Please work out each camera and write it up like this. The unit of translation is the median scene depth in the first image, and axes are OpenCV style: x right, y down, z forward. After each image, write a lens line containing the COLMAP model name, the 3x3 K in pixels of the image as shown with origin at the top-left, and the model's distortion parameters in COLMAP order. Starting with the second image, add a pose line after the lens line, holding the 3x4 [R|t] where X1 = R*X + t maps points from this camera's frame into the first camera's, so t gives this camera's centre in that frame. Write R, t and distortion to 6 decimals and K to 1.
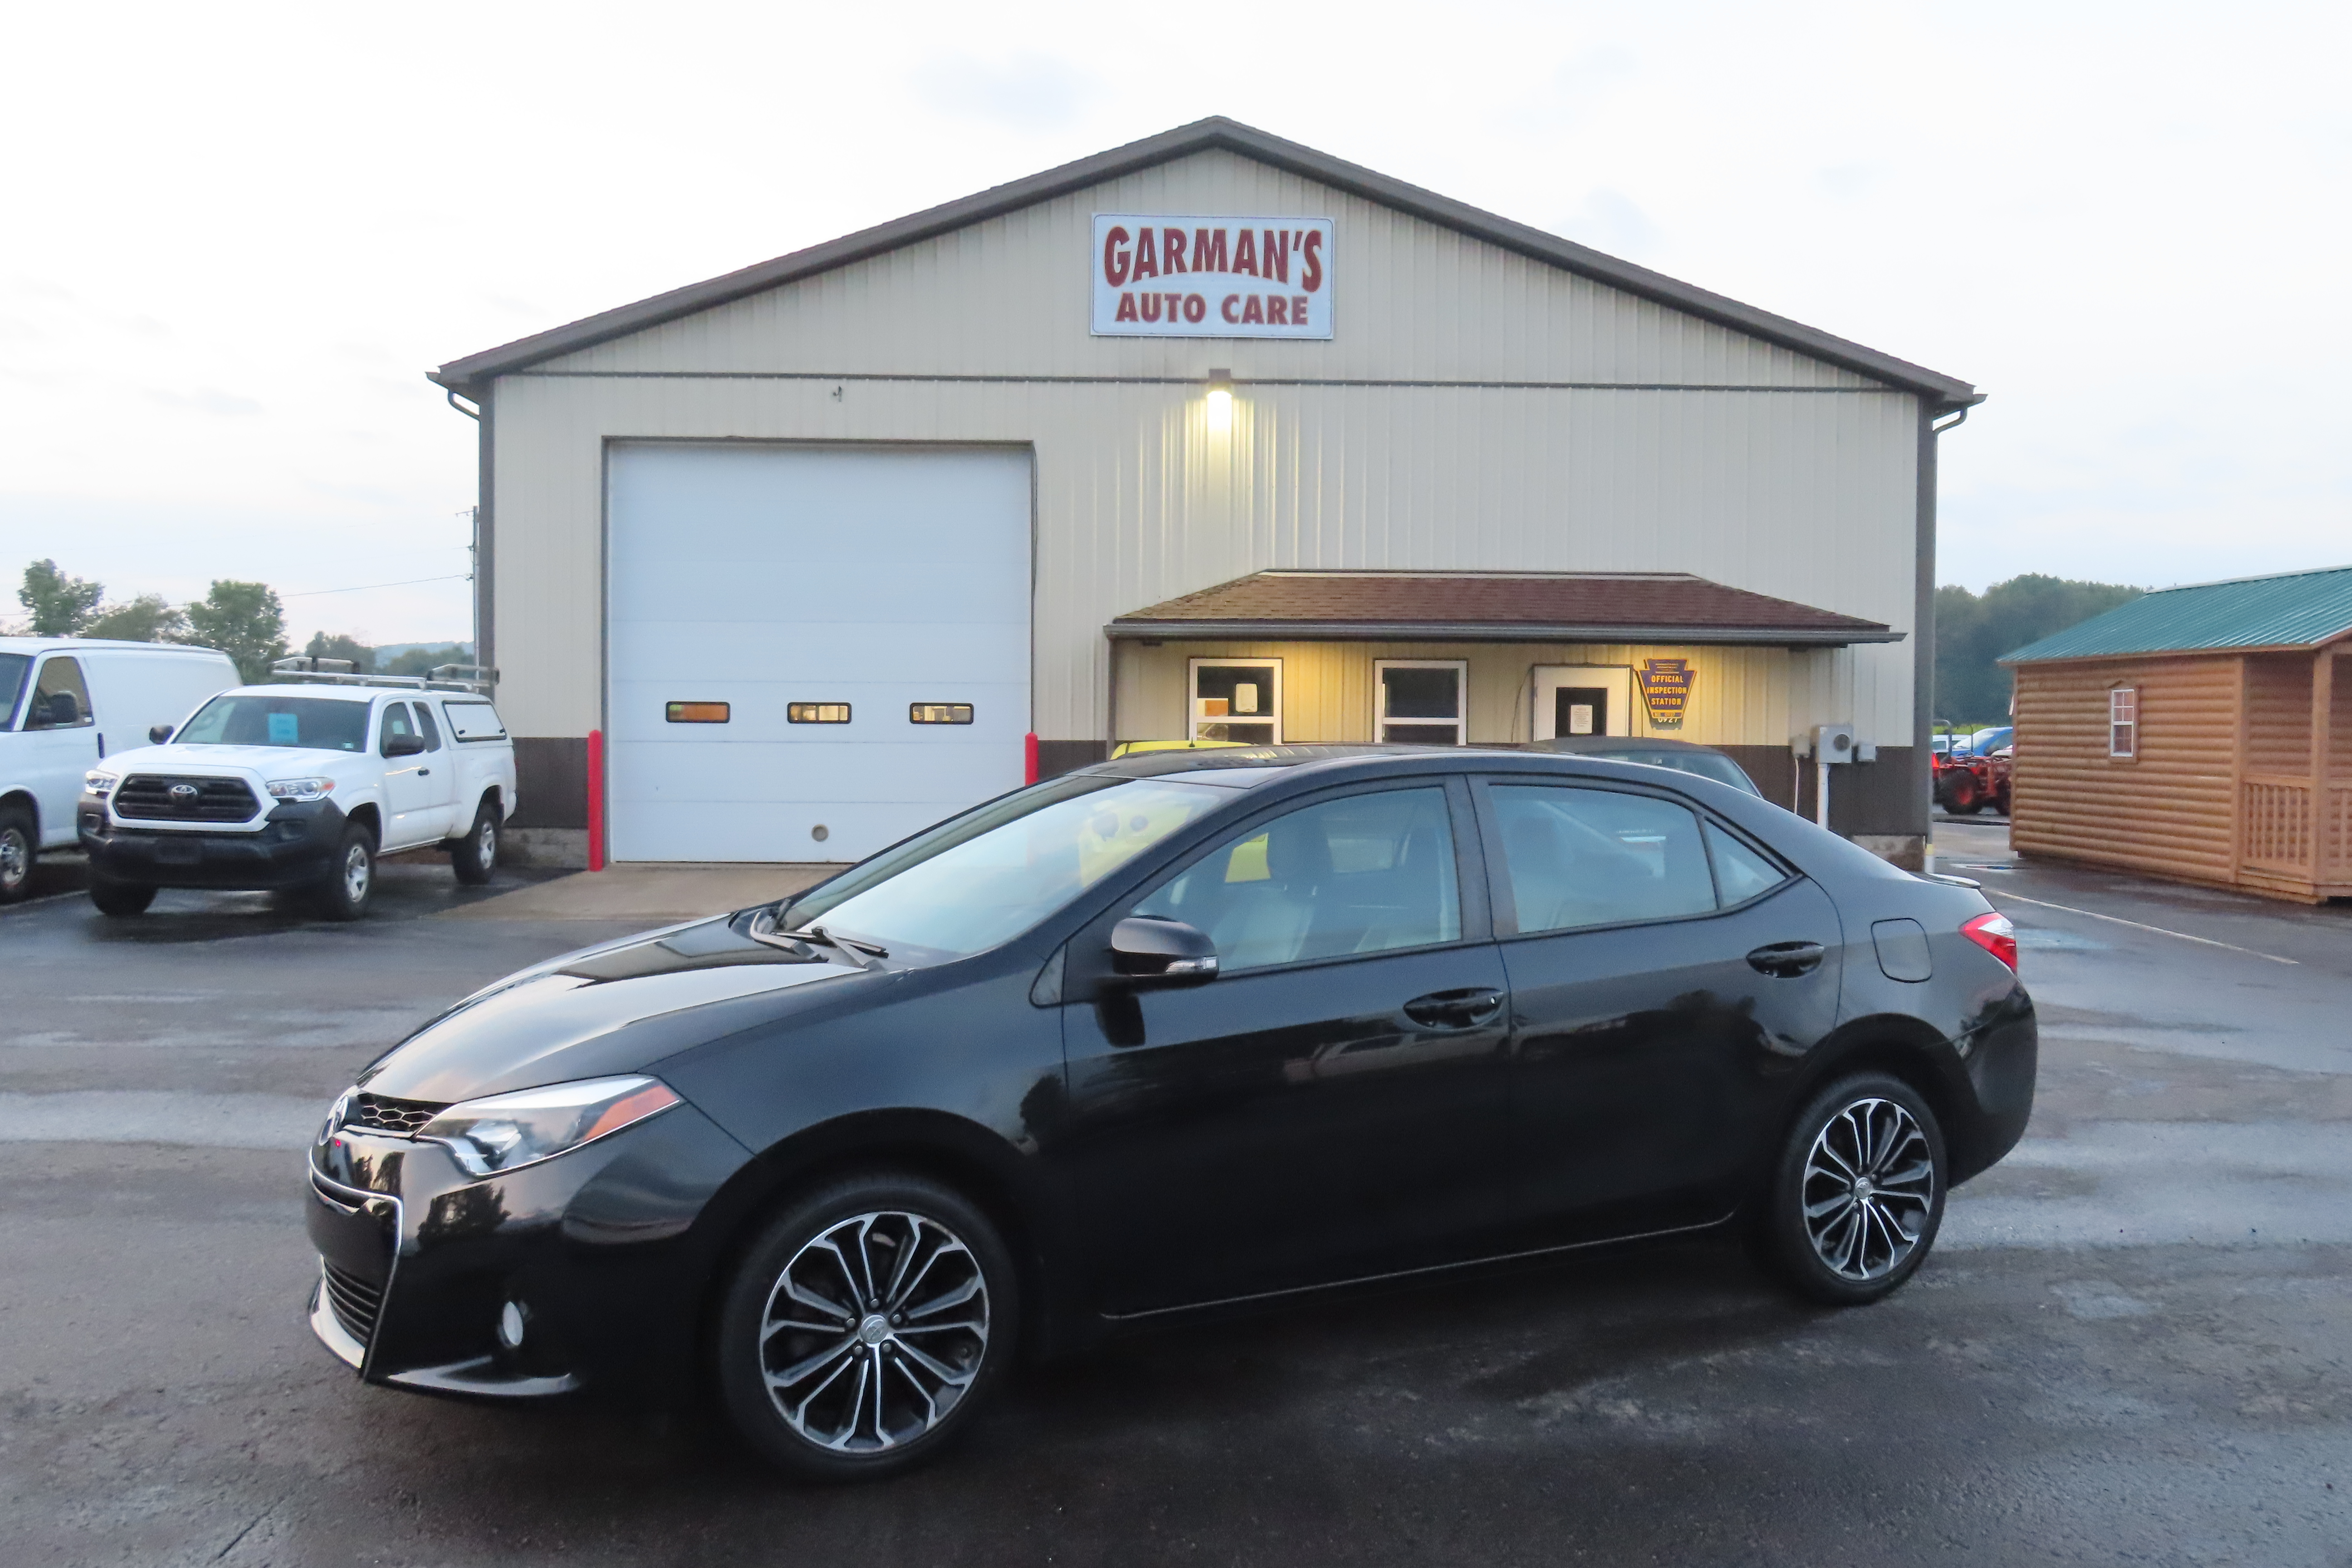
lens RADIAL K [[1988.5, 0, 1176.0], [0, 1988.5, 784.0], [0, 0, 1]] dist [0.031096, -0.106573]
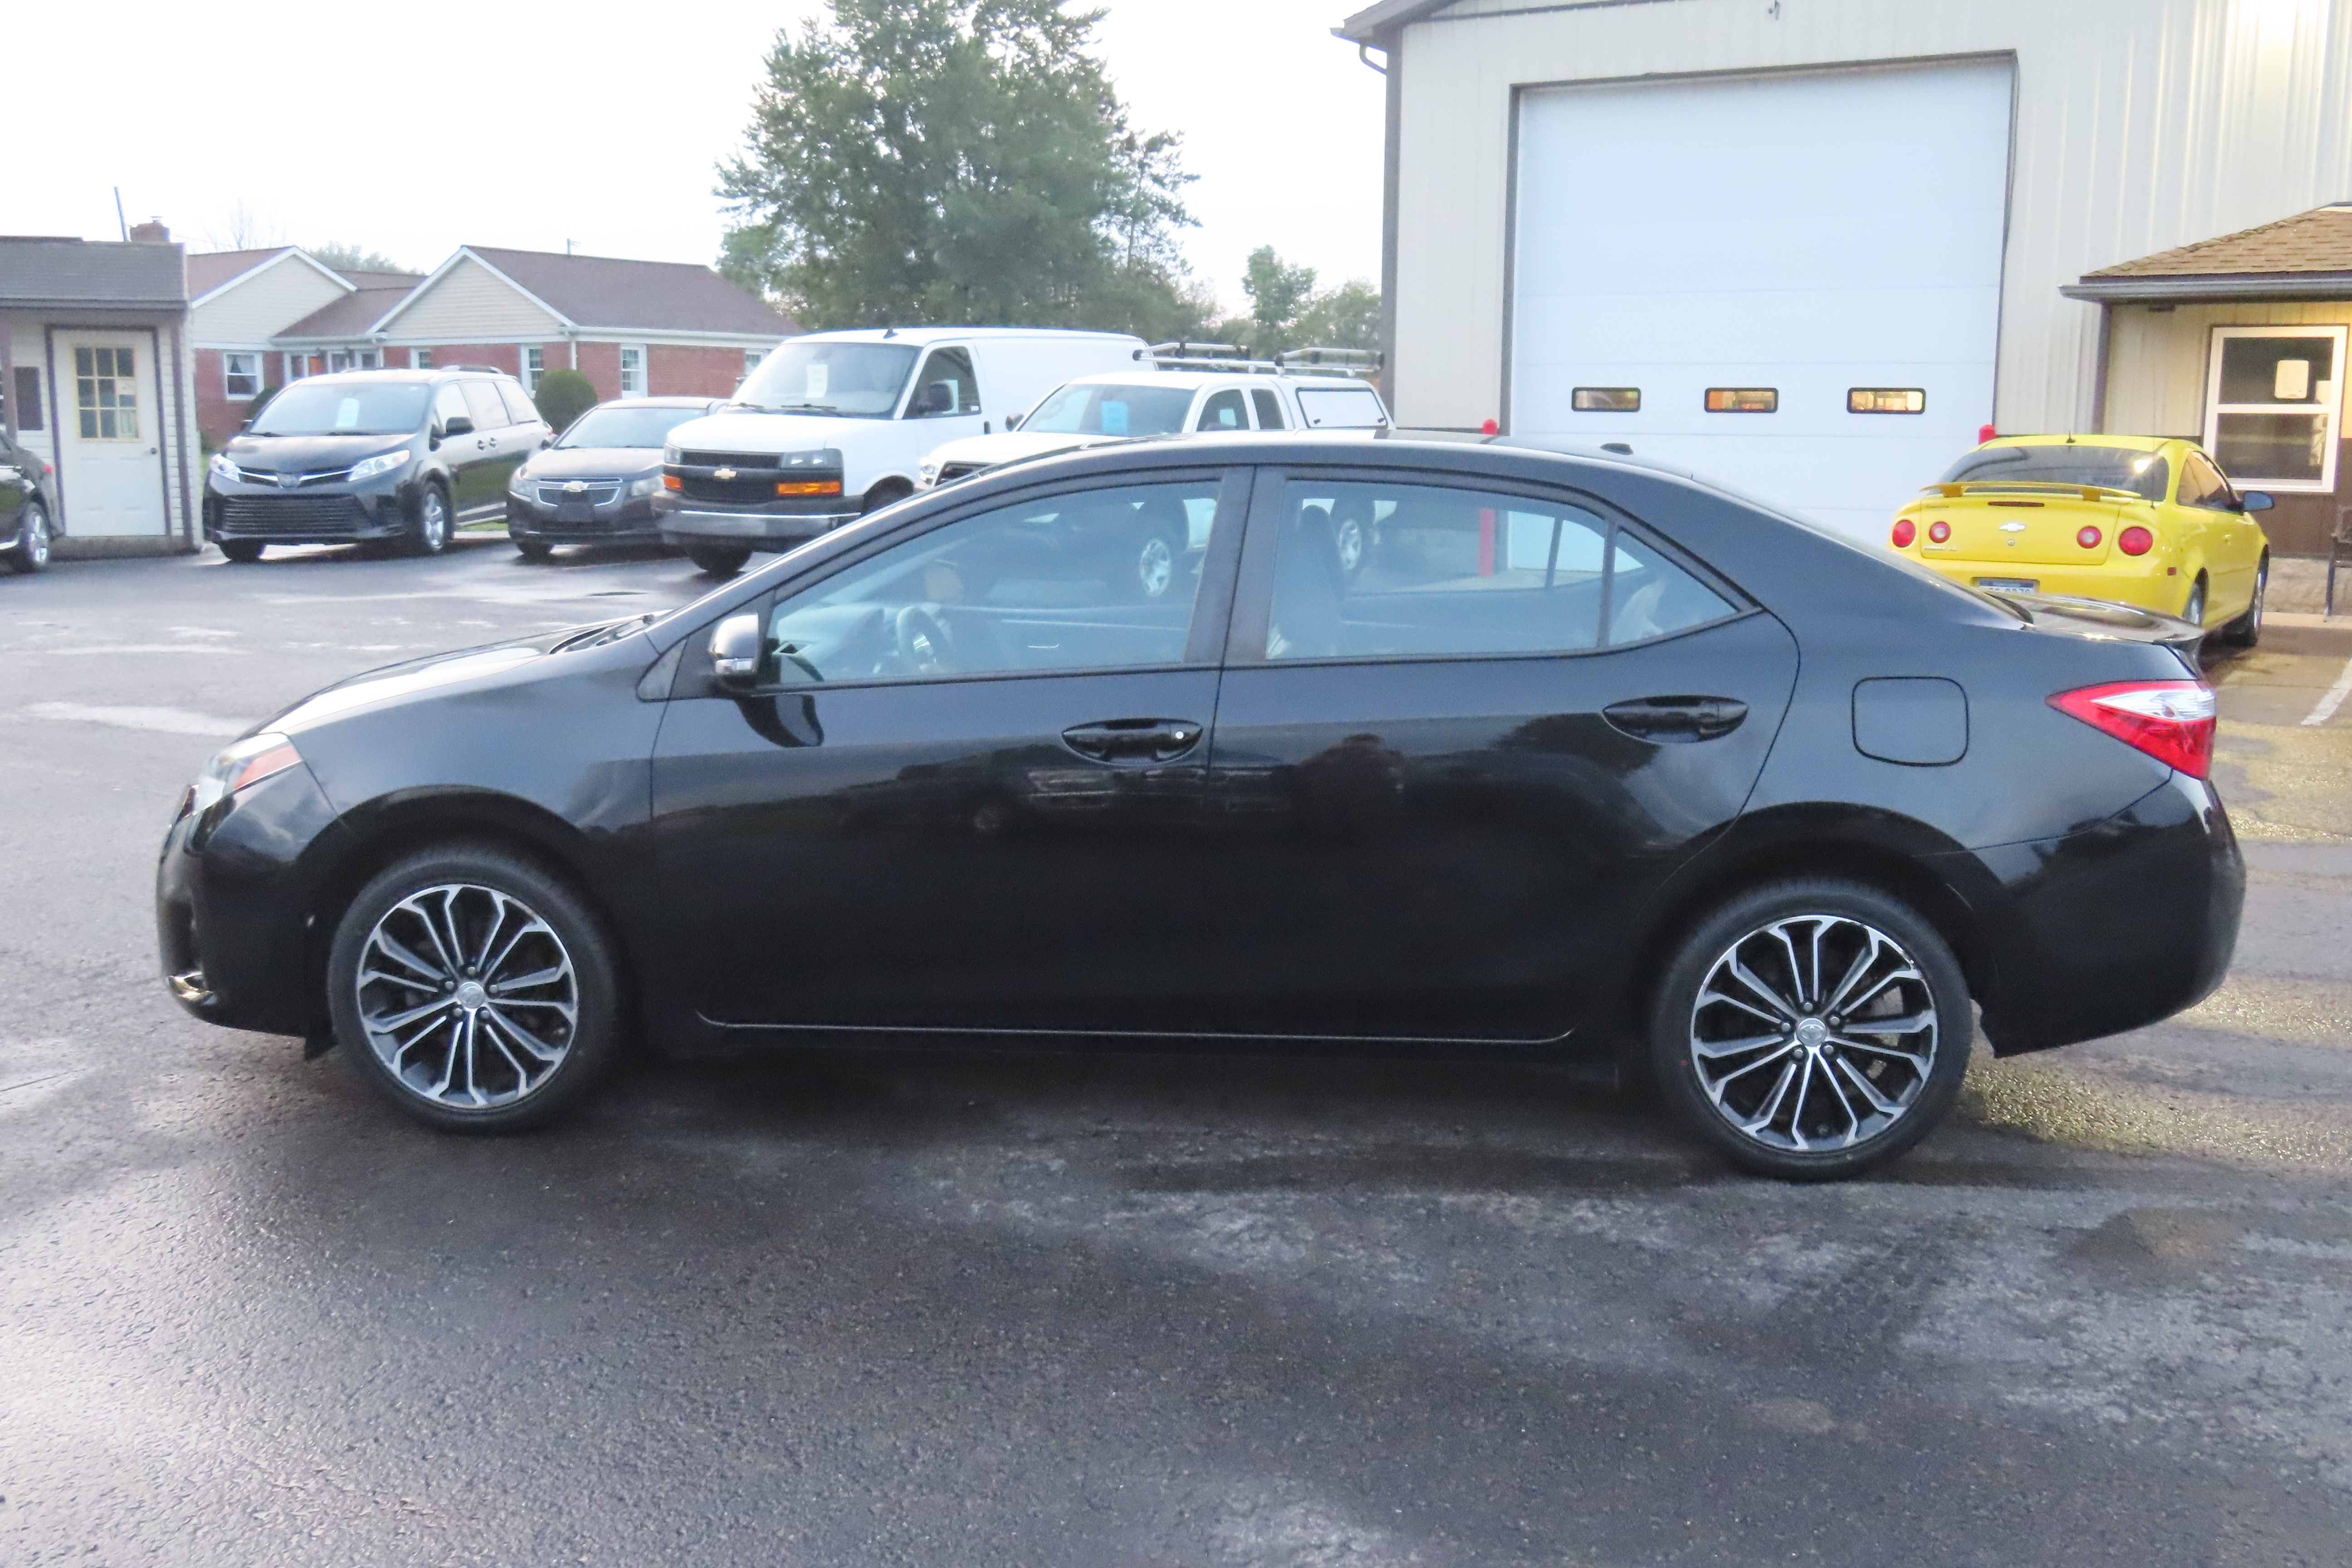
lens RADIAL K [[2293.2, 0, 1176.0], [0, 2293.2, 784.0], [0, 0, 1]] dist [-0.027337, -0.001445]
pose [[0.840207, 0.085757, -0.535442, 0.594560], [-0.015915, 0.990890, 0.133729, -0.000926], [0.542032, -0.103838, 0.833918, 0.162024]]
